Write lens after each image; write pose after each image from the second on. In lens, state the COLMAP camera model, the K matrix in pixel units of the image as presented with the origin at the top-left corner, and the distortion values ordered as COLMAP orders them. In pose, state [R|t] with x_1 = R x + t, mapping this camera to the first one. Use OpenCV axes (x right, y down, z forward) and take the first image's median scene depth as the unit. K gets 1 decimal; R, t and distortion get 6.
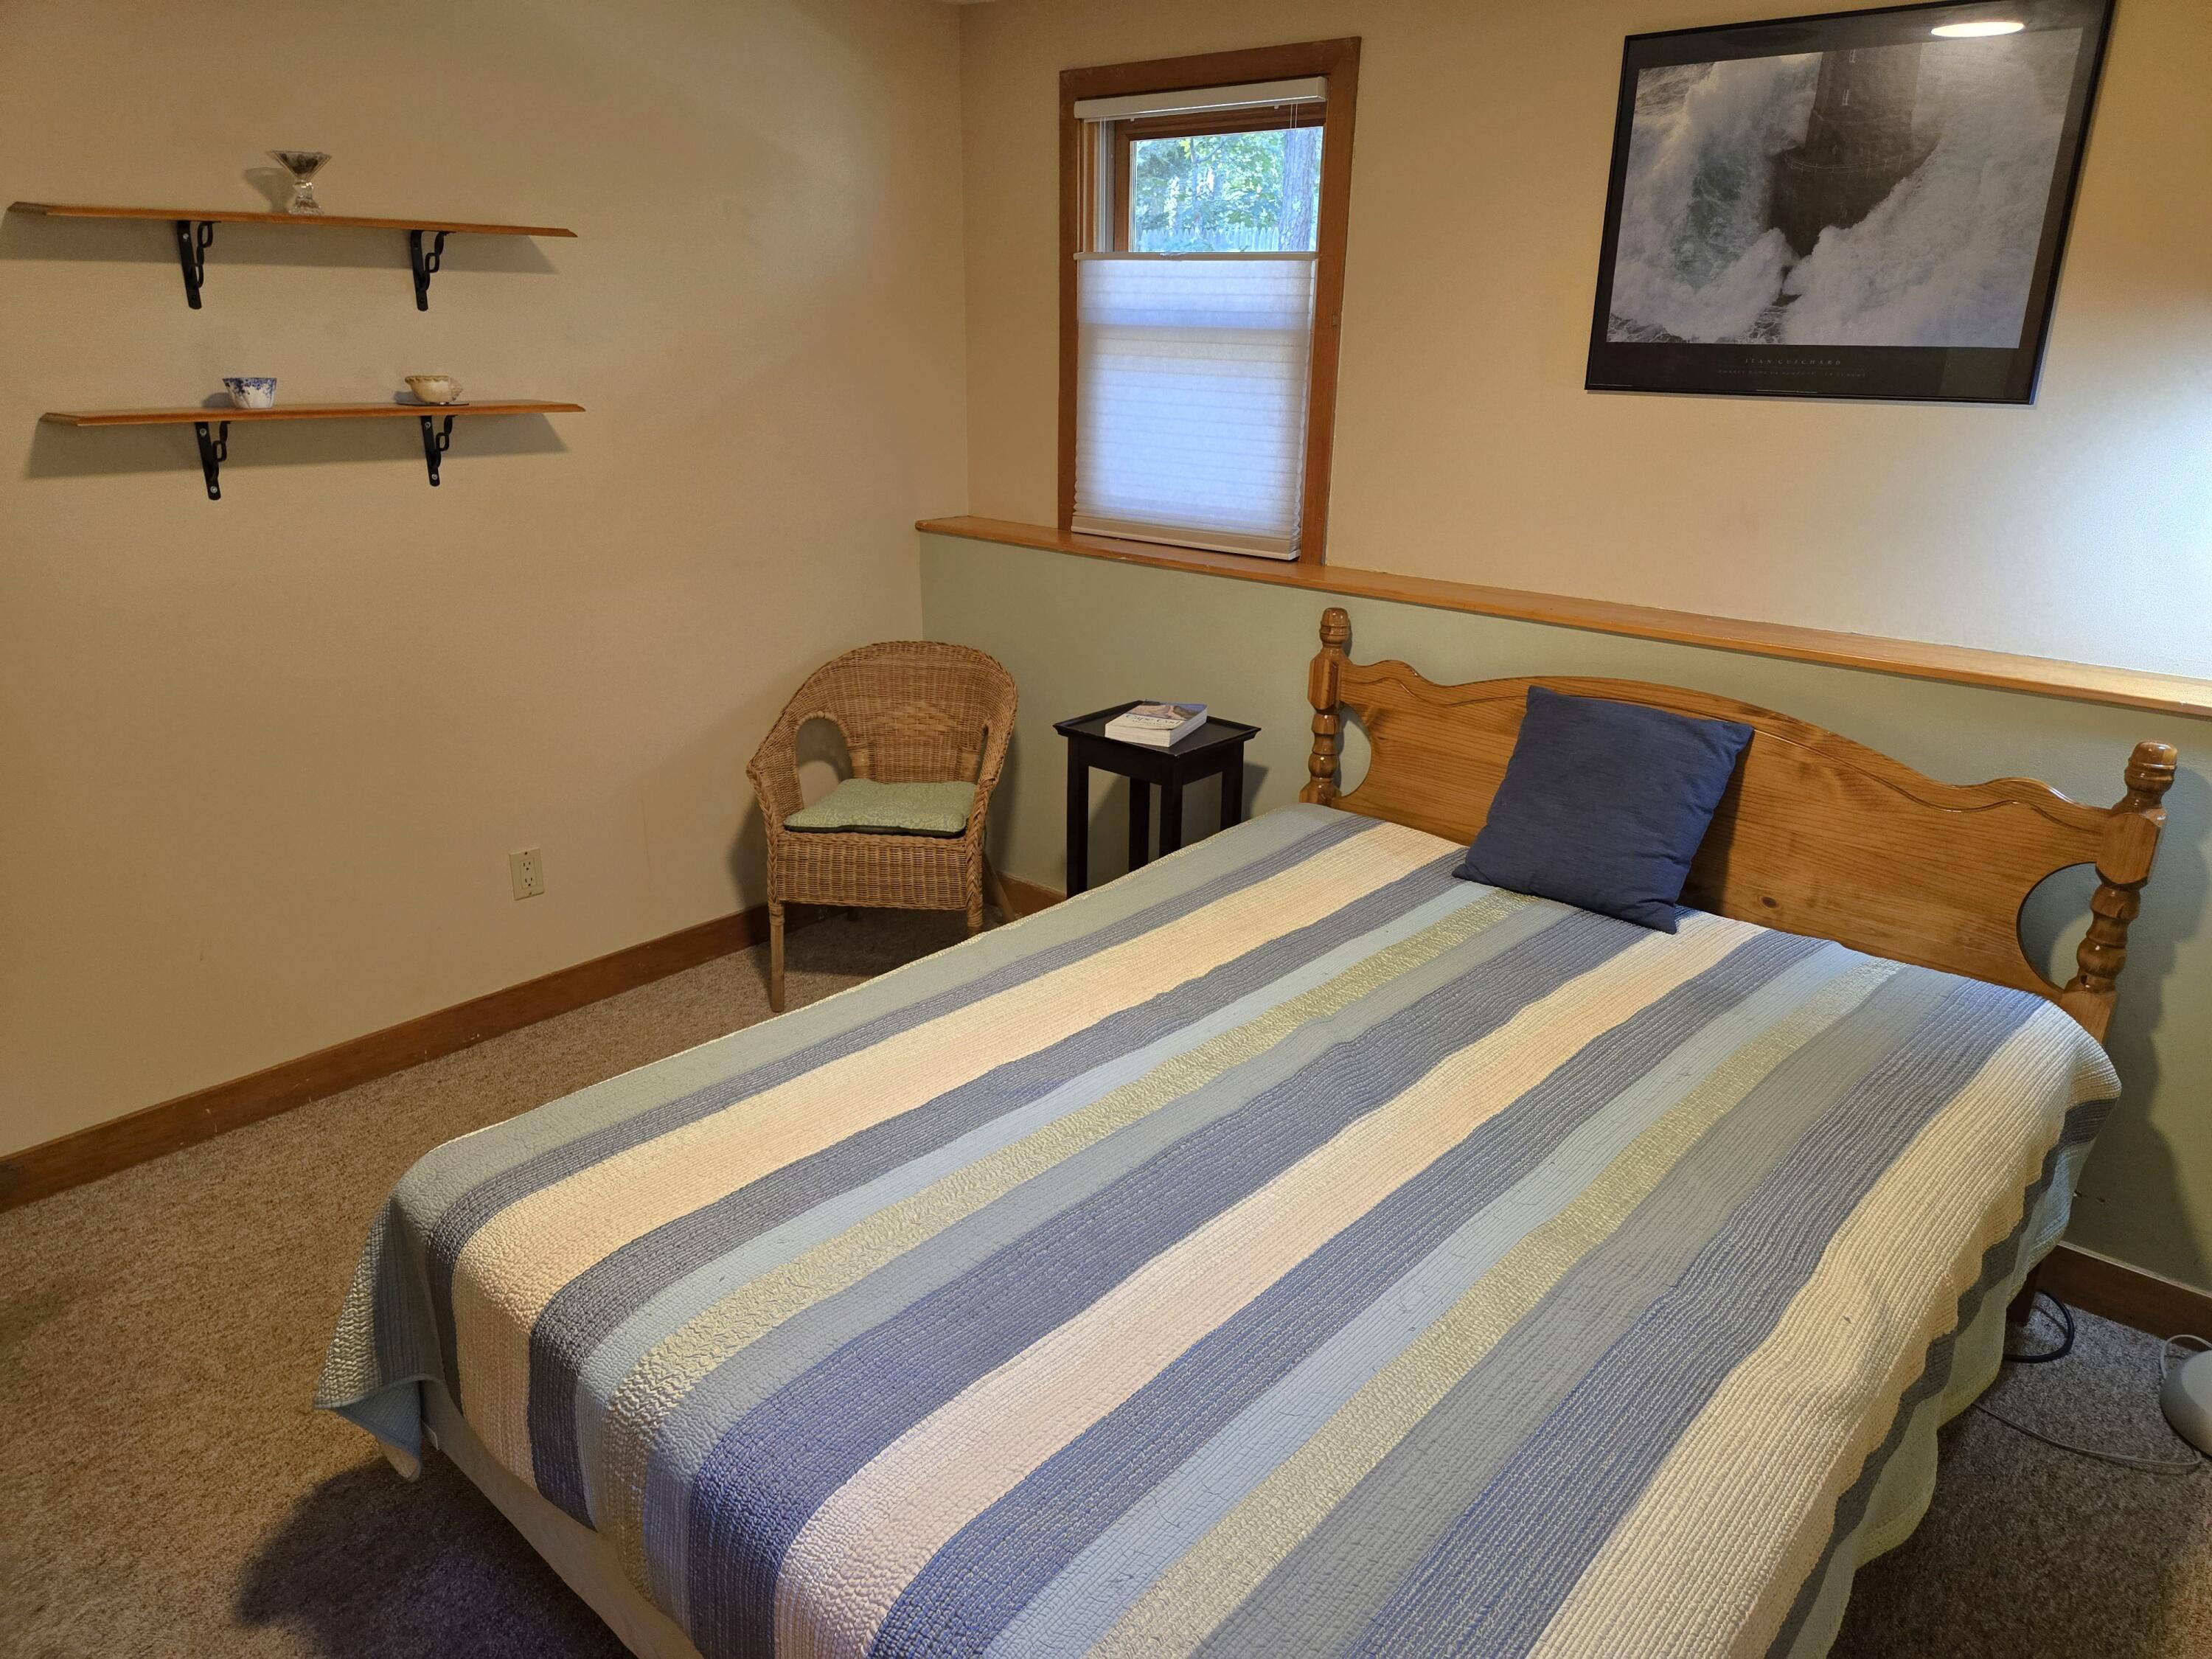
lens RADIAL K [[1469.1, 0, 1123.8], [0, 1469.1, 819.1], [0, 0, 1]] dist [0.079661, -0.064532]
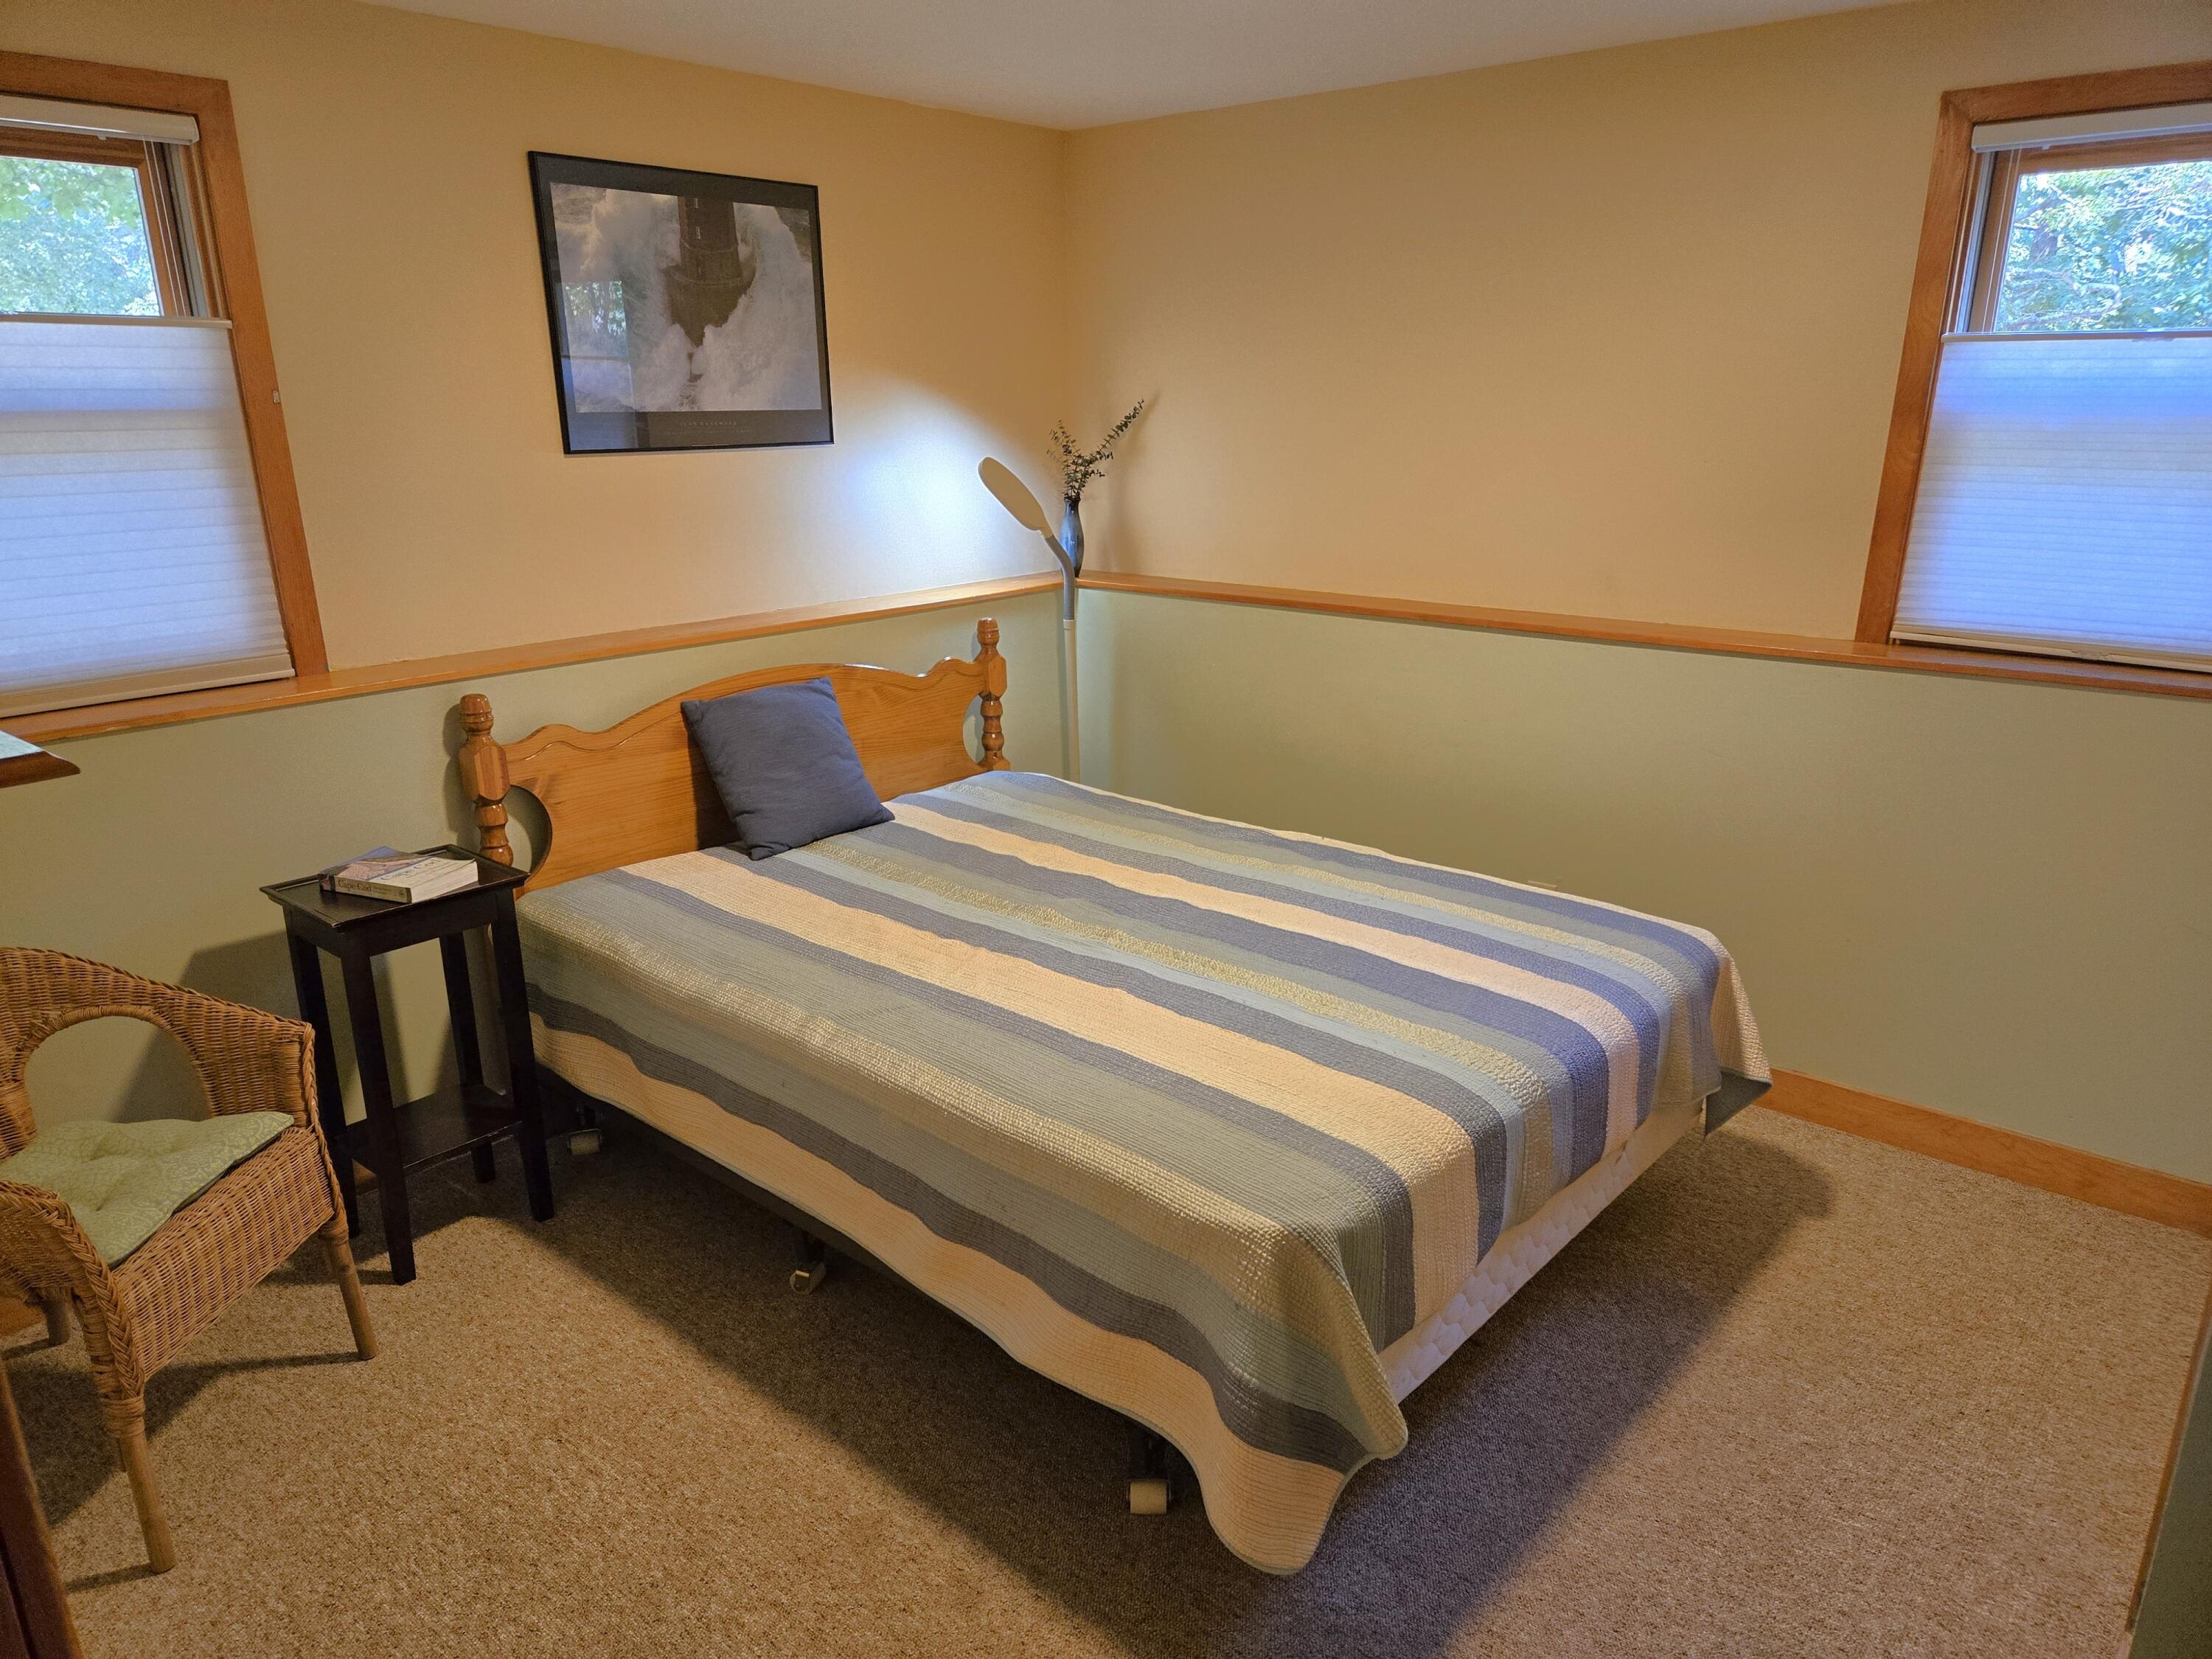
lens RADIAL K [[1469.1, 0, 1125.5], [0, 1469.1, 838.1], [0, 0, 1]] dist [0.079661, -0.064532]
pose [[-0.007331, -0.319772, 0.947466, -0.958418], [0.315595, 0.898327, 0.305629, -0.263608], [-0.948866, 0.301256, 0.094333, 0.636878]]
